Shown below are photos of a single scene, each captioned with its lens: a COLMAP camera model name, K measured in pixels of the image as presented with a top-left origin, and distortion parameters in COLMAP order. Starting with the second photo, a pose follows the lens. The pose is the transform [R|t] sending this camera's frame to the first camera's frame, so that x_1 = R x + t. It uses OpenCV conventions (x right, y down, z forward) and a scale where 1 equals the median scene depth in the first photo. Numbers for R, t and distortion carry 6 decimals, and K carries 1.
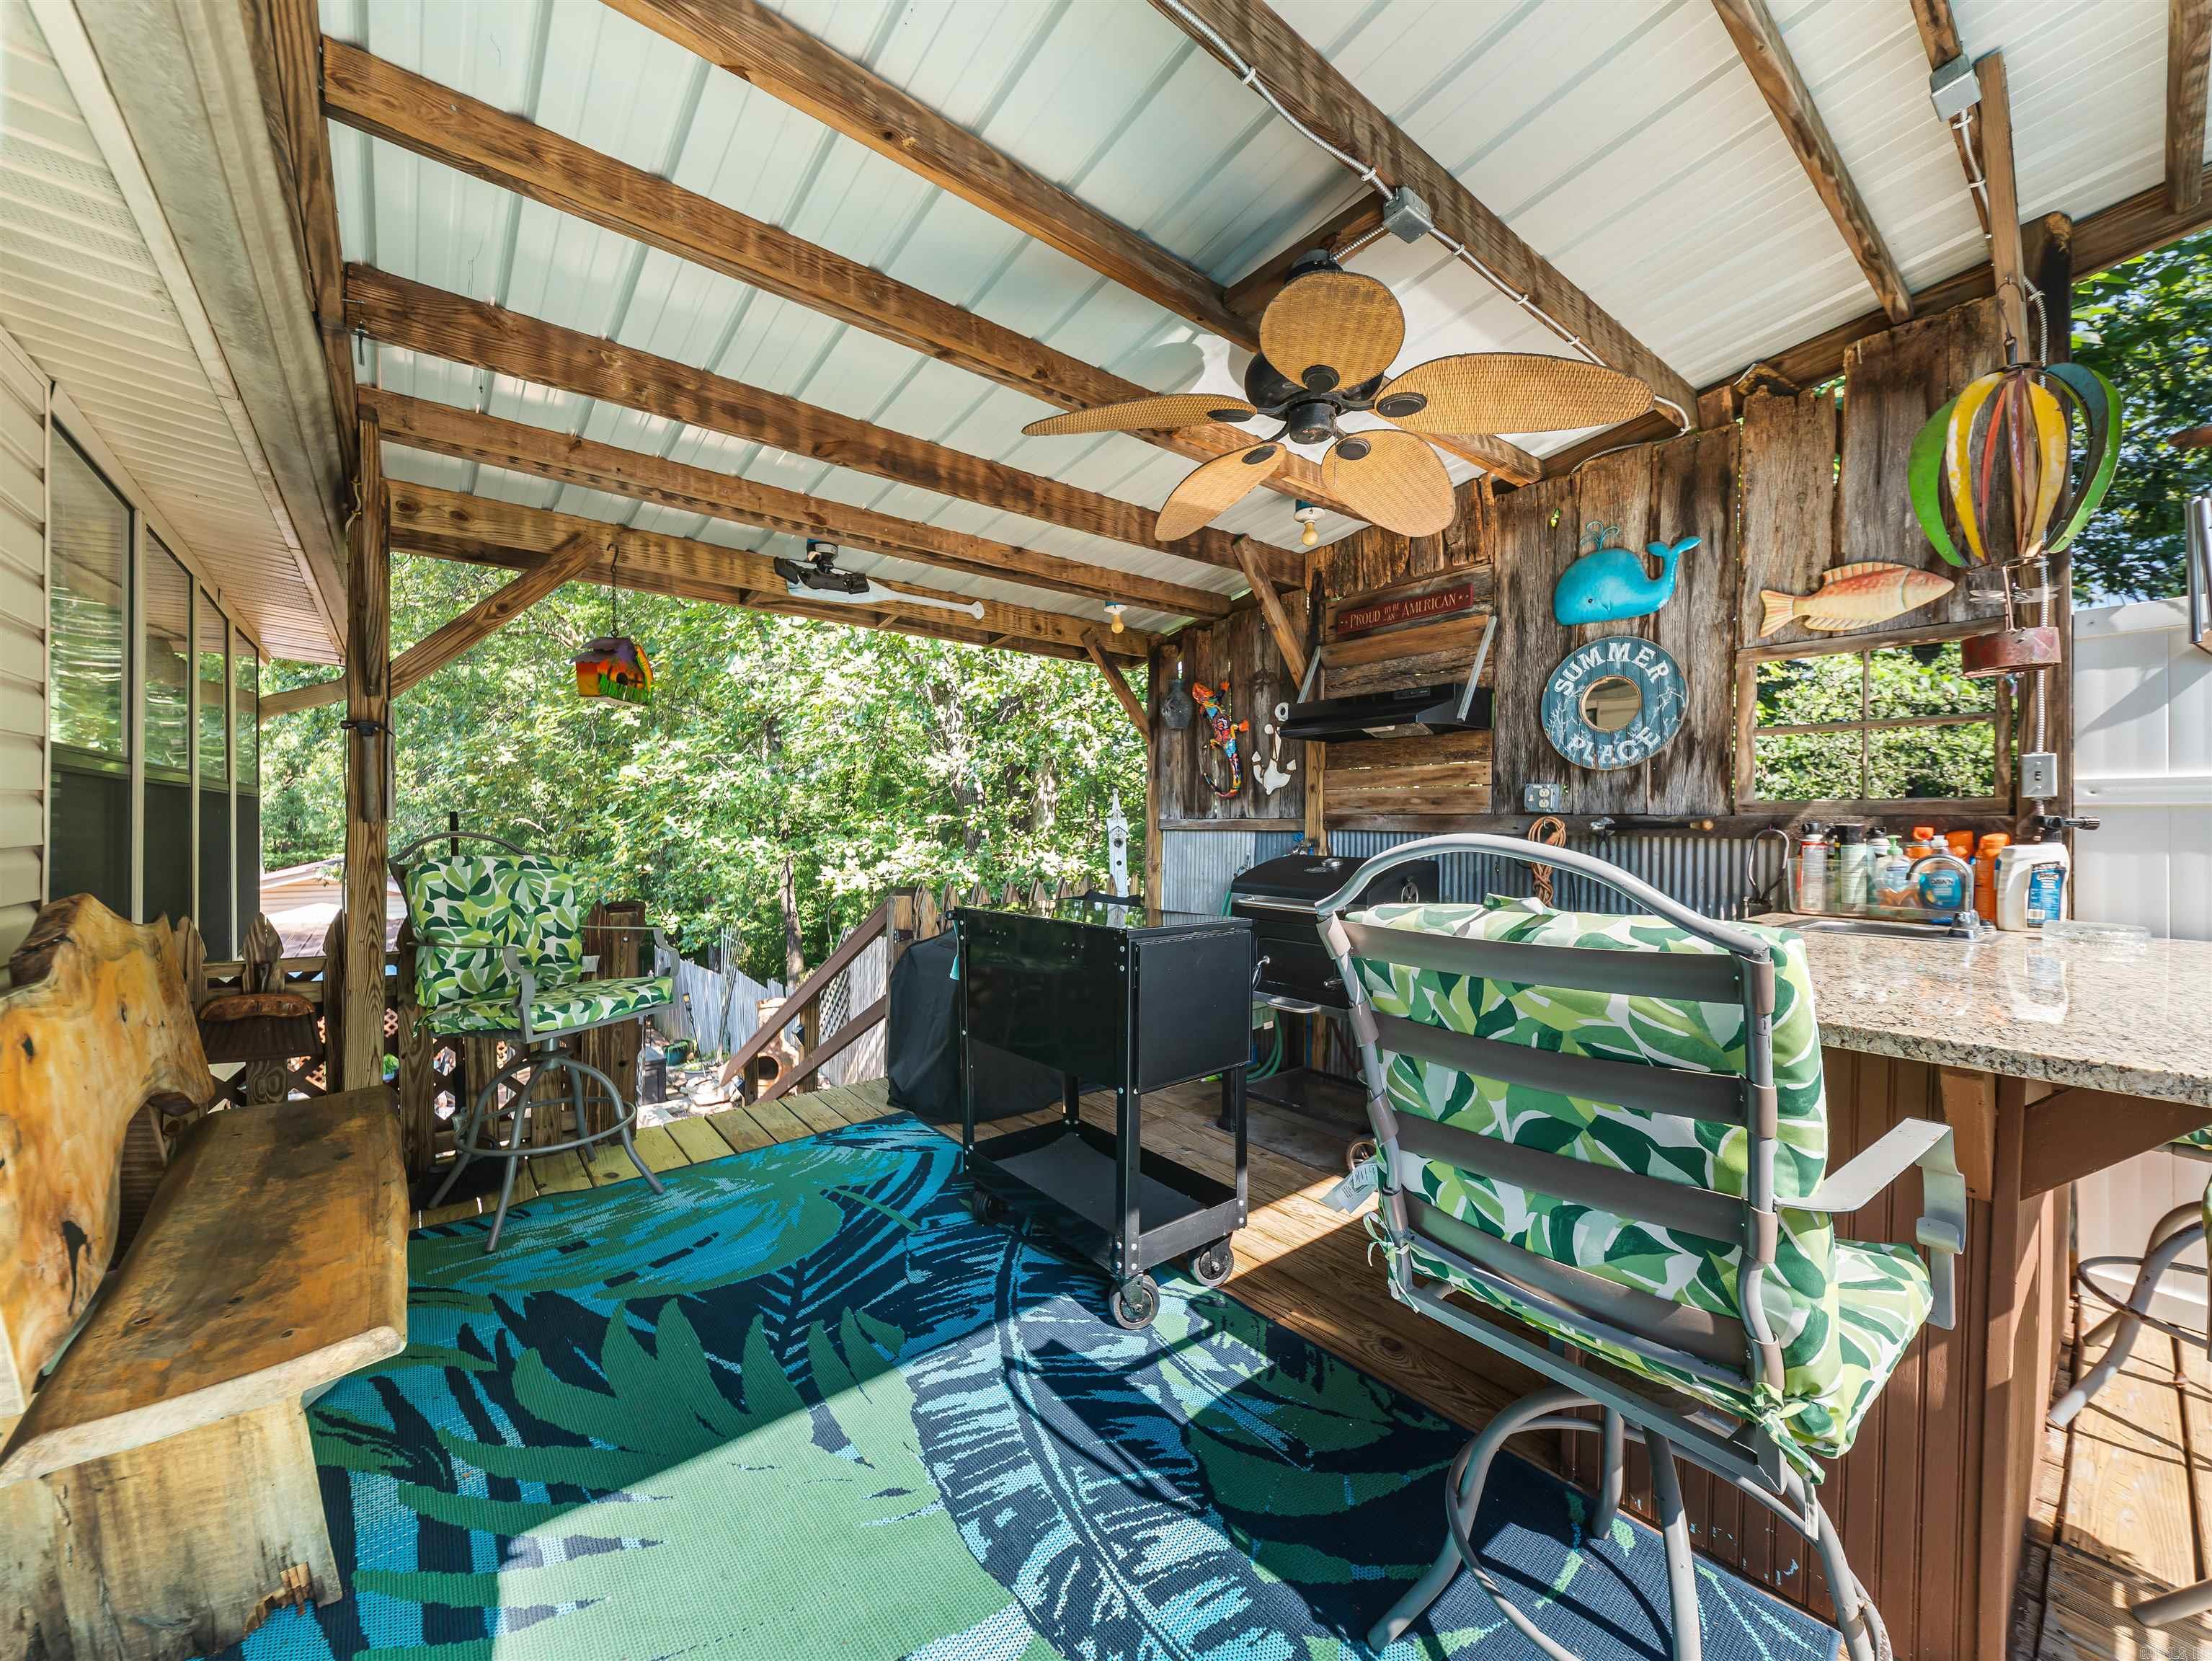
lens RADIAL K [[861.1, 0, 1105.9], [0, 861.1, 816.1], [0, 0, 1]] dist [0.034260, -0.012905]
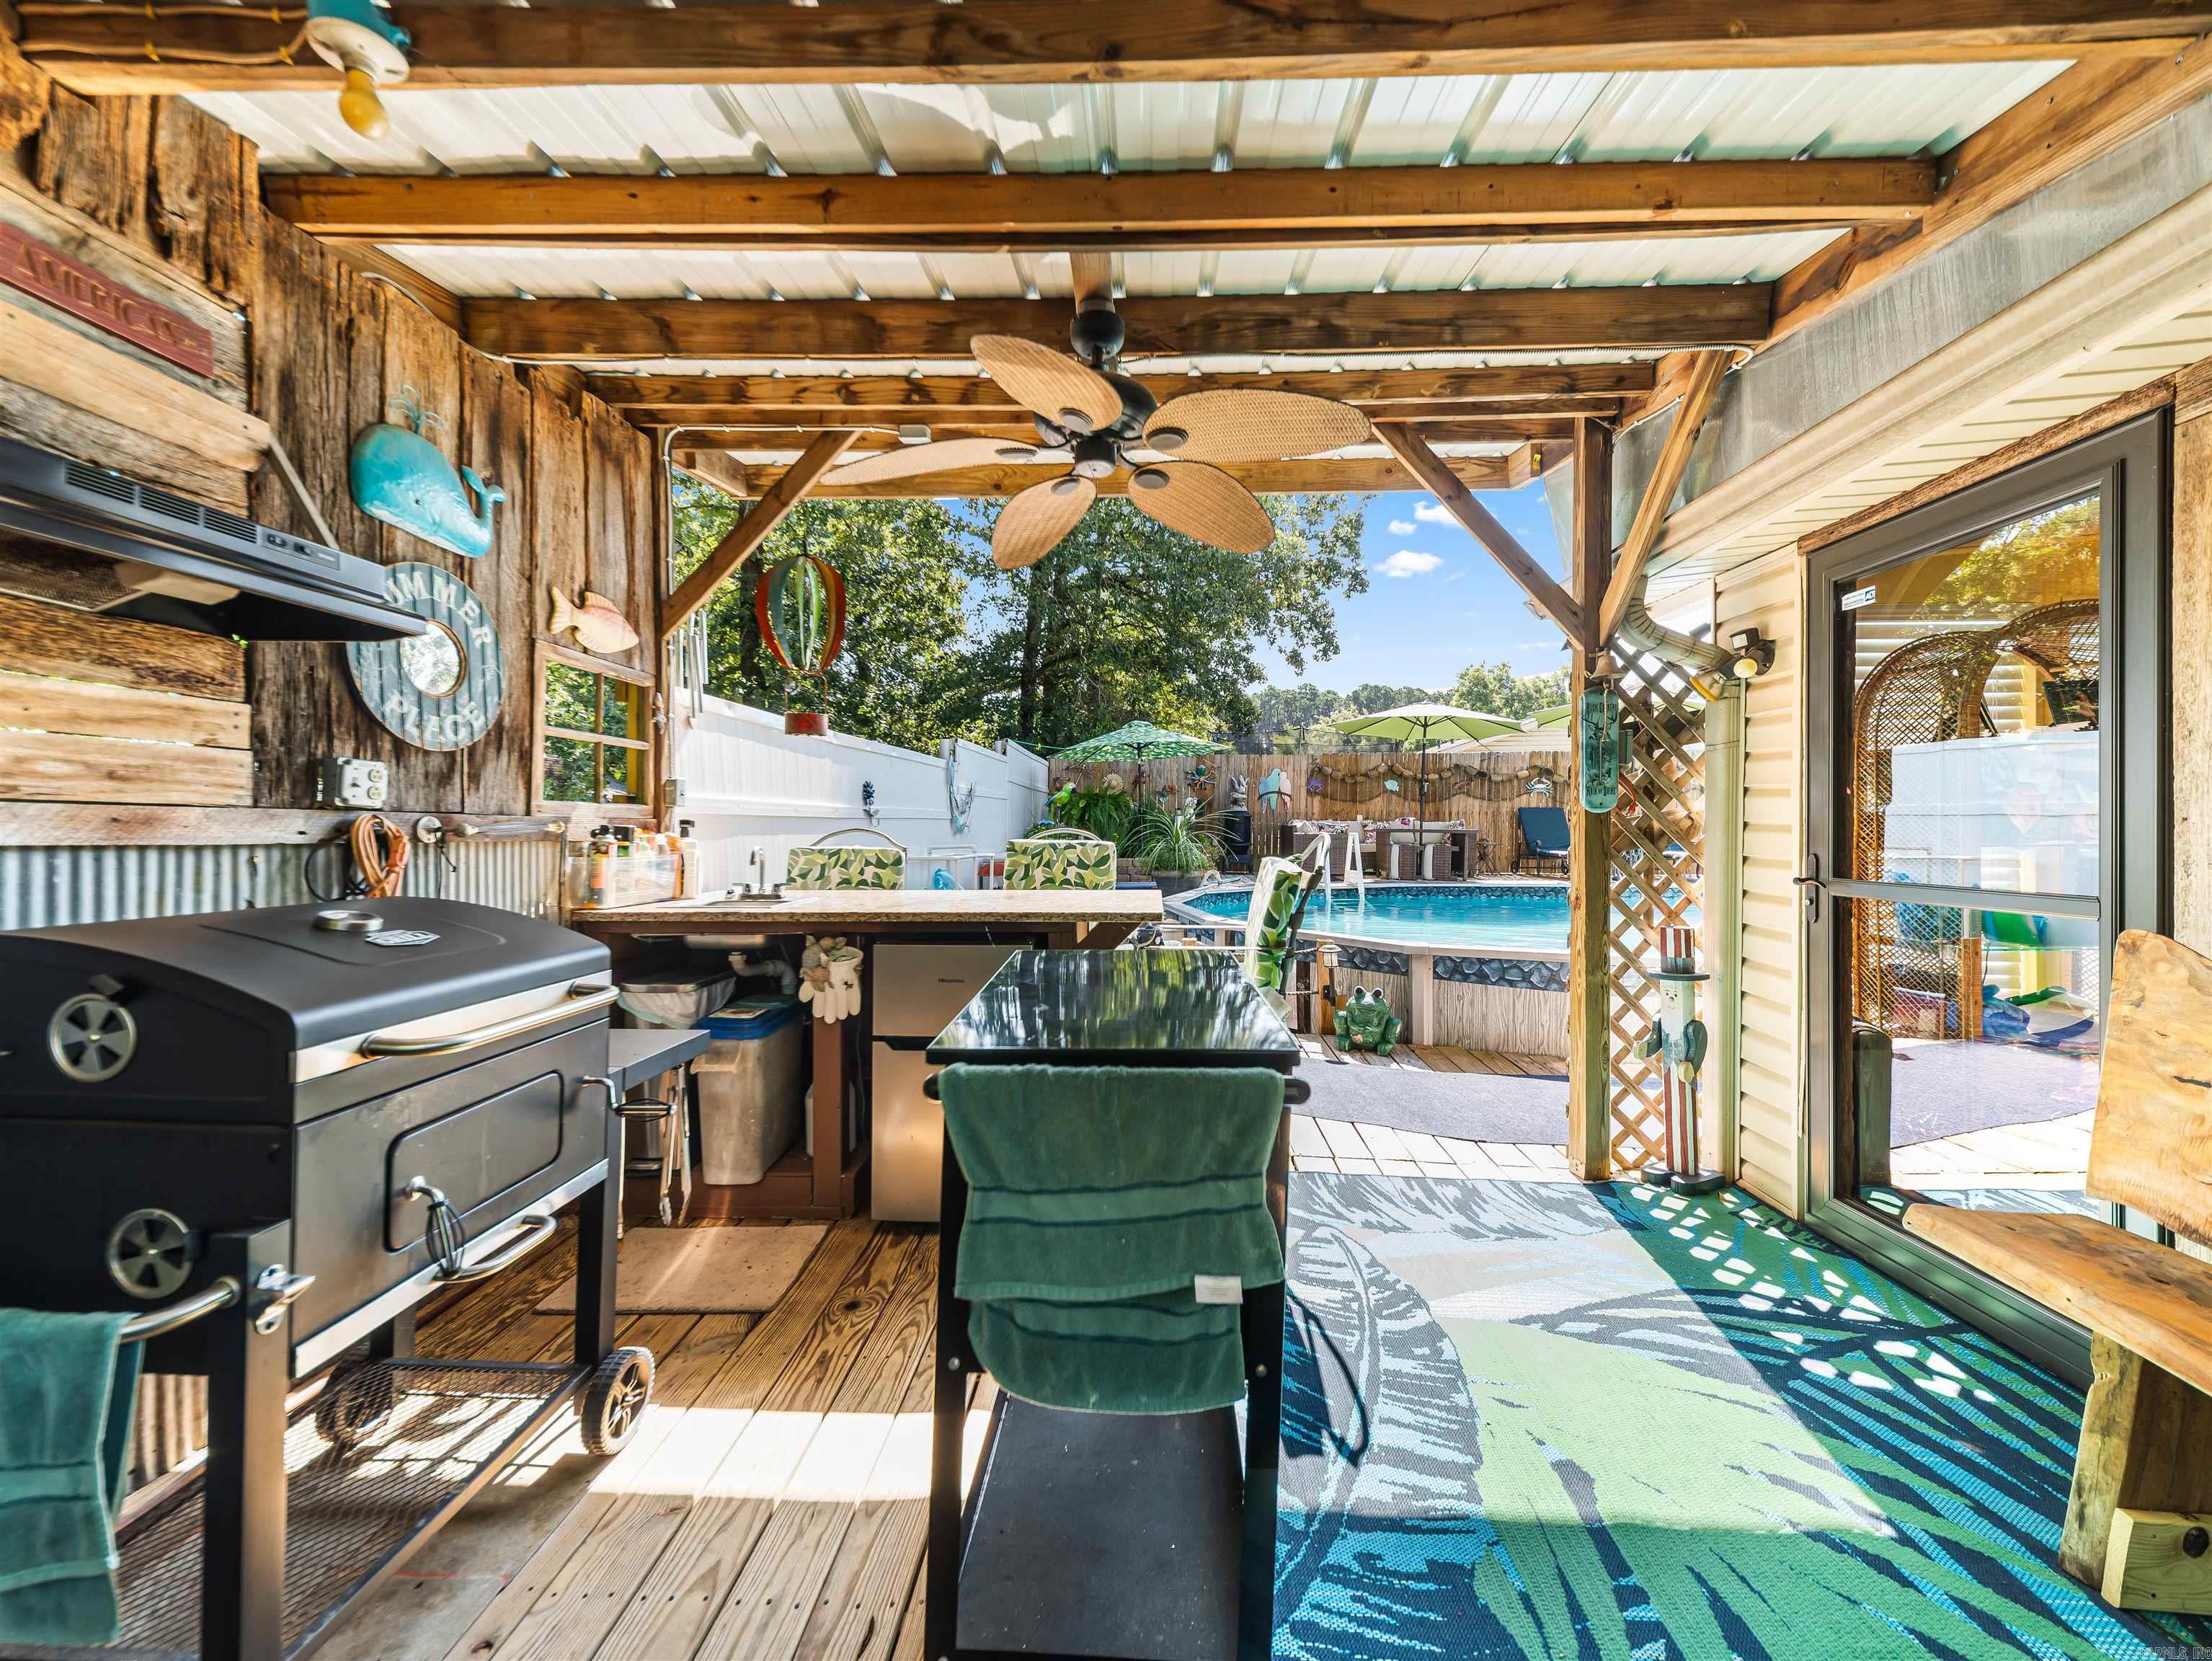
lens RADIAL K [[861.1, 0, 1105.9], [0, 861.1, 816.1], [0, 0, 1]] dist [0.034260, -0.012905]
pose [[-0.747101, -0.002537, 0.664705, -0.360216], [-0.015521, 0.999787, -0.013628, 0.002994], [-0.664529, -0.020498, -0.746981, 1.308647]]
